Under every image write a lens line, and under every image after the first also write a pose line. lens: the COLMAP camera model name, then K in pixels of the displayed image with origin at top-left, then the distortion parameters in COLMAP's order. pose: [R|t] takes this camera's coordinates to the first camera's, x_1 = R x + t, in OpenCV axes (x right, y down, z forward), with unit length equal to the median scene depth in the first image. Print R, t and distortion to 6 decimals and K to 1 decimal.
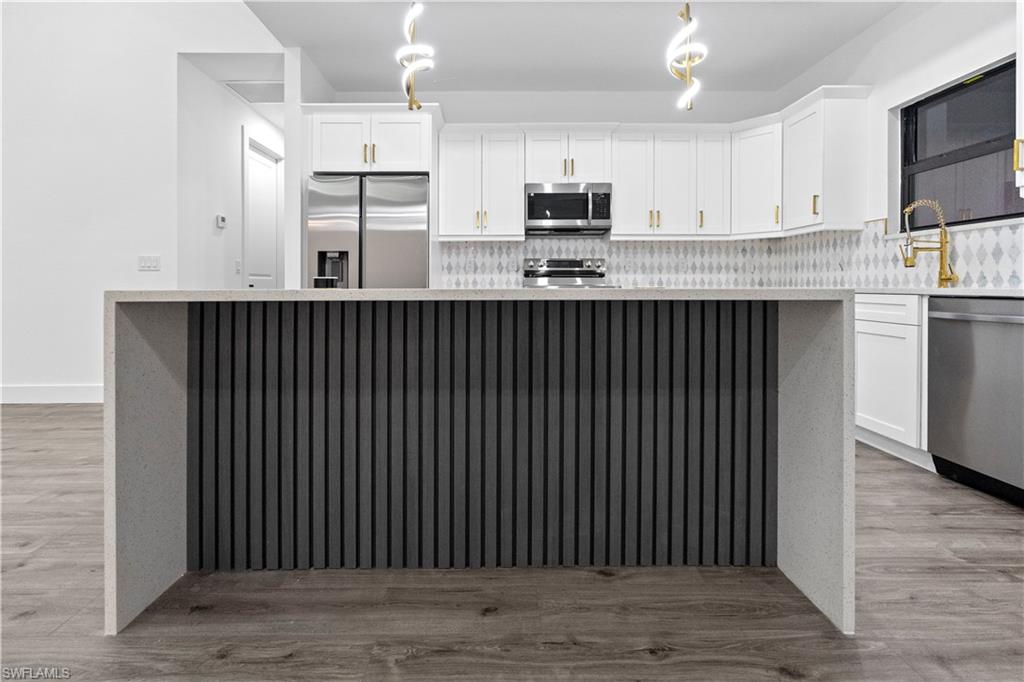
lens RADIAL K [[469.0, 0, 494.3], [0, 469.0, 285.9], [0, 0, 1]] dist [-0.000350, 0.000025]
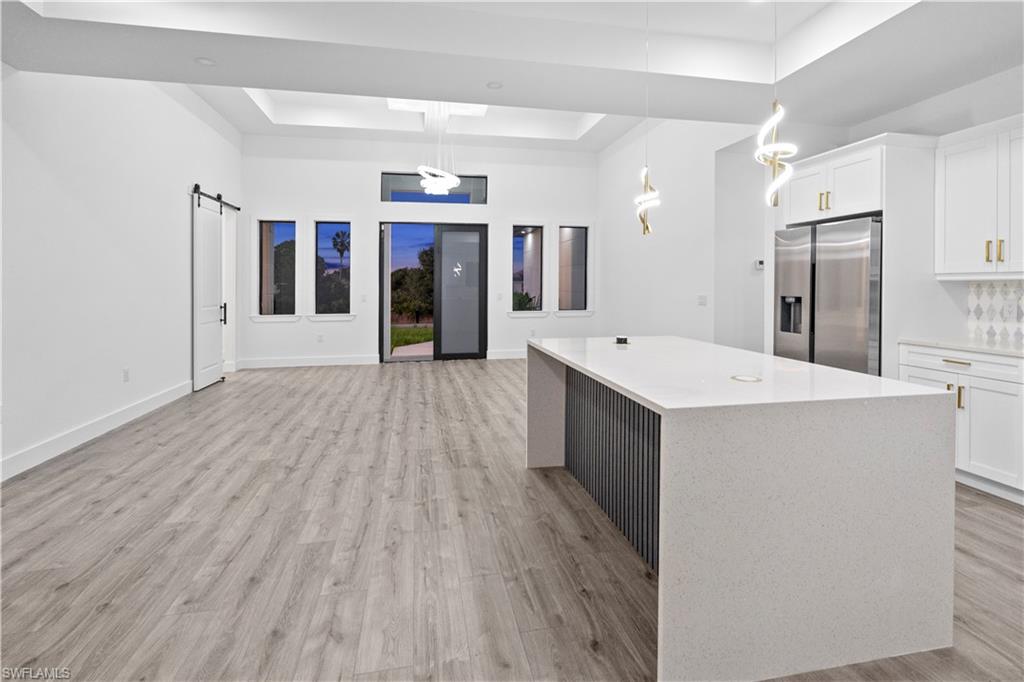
lens RADIAL K [[480.7, 0, 516.8], [0, 480.7, 284.8], [0, 0, 1]] dist [0.001605, 0.000452]
pose [[0.203485, 0.001141, -0.979077, 0.561628], [0.001836, 0.999997, 0.001547, -0.091978], [0.979076, -0.002112, 0.203482, 0.116863]]
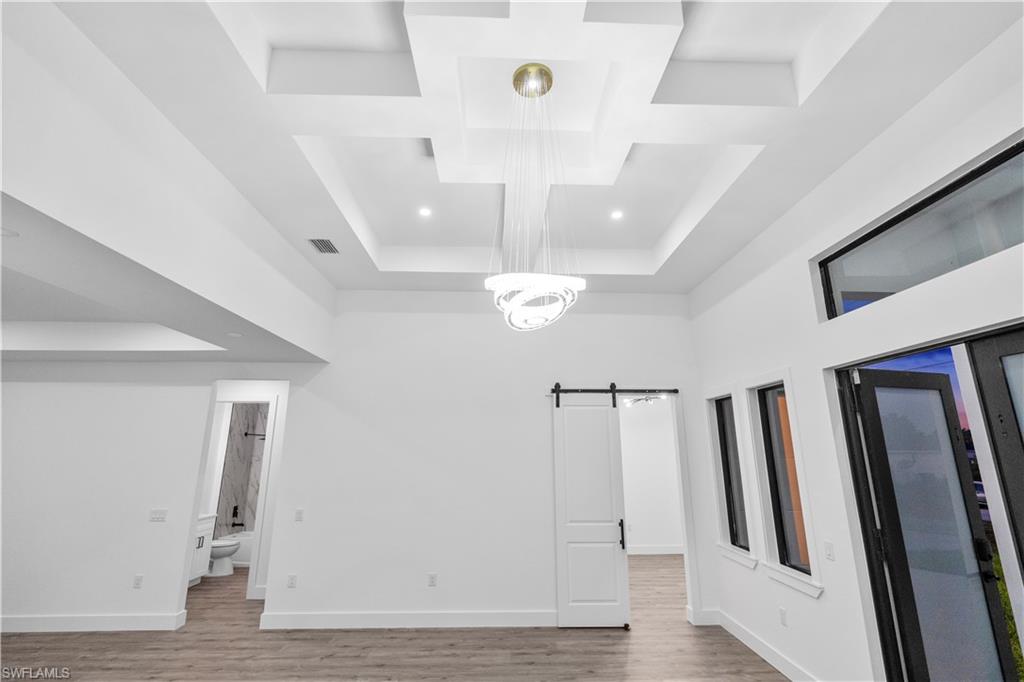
lens RADIAL K [[458.6, 0, 512.0], [0, 458.6, 341.0], [0, 0, 1]] dist [-0.001778, -0.000396]
pose [[-0.999833, 0.006843, -0.016950, -0.921930], [0.010424, 0.975172, -0.221206, -0.225067], [0.015016, -0.221345, -0.975080, 0.764853]]
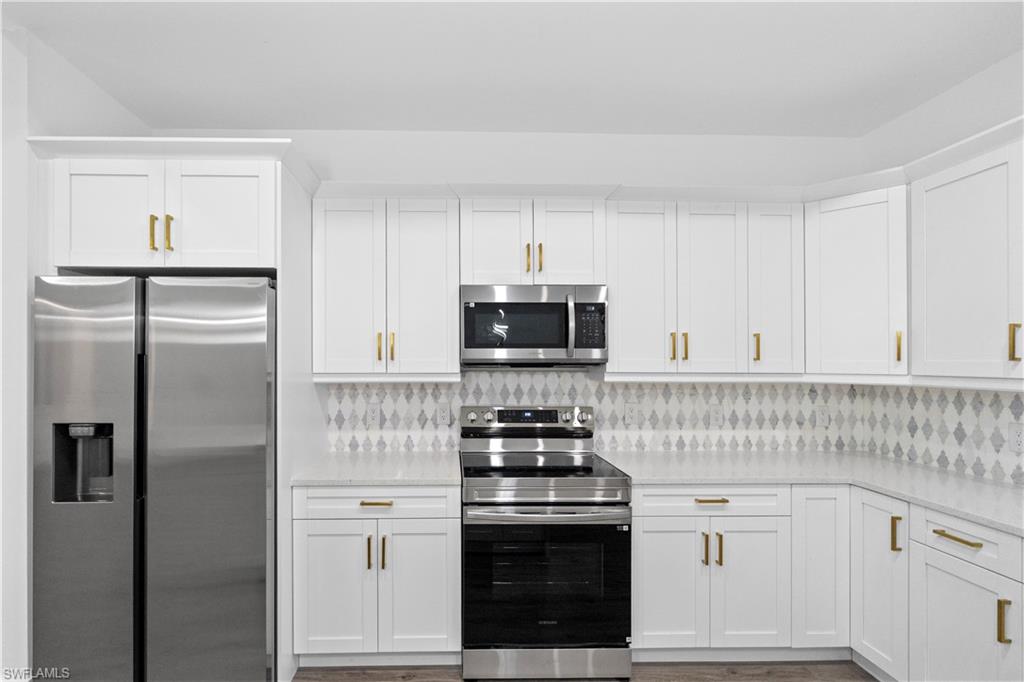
lens RADIAL K [[470.9, 0, 466.7], [0, 470.9, 359.9], [0, 0, 1]] dist [0.000078, 0.000009]
pose [[0.999589, 0.001591, 0.028631, 0.056888], [-0.001600, 0.999999, 0.000304, -0.126445], [-0.028630, -0.000350, 0.999590, 0.414345]]
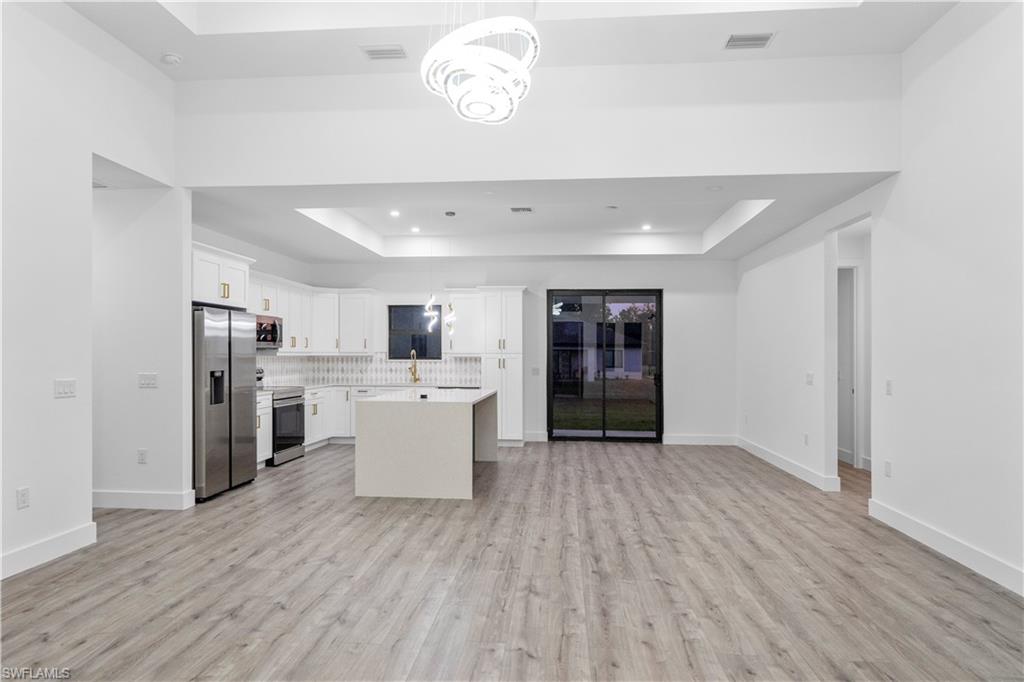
lens RADIAL K [[603.5, 0, 512.7], [0, 603.5, 357.1], [0, 0, 1]] dist [-0.004945, -0.000565]
pose [[0.089620, -0.003478, 0.995970, -1.604108], [-0.004136, 0.999984, 0.003864, -0.103798], [-0.995967, -0.004466, 0.089604, 0.086205]]
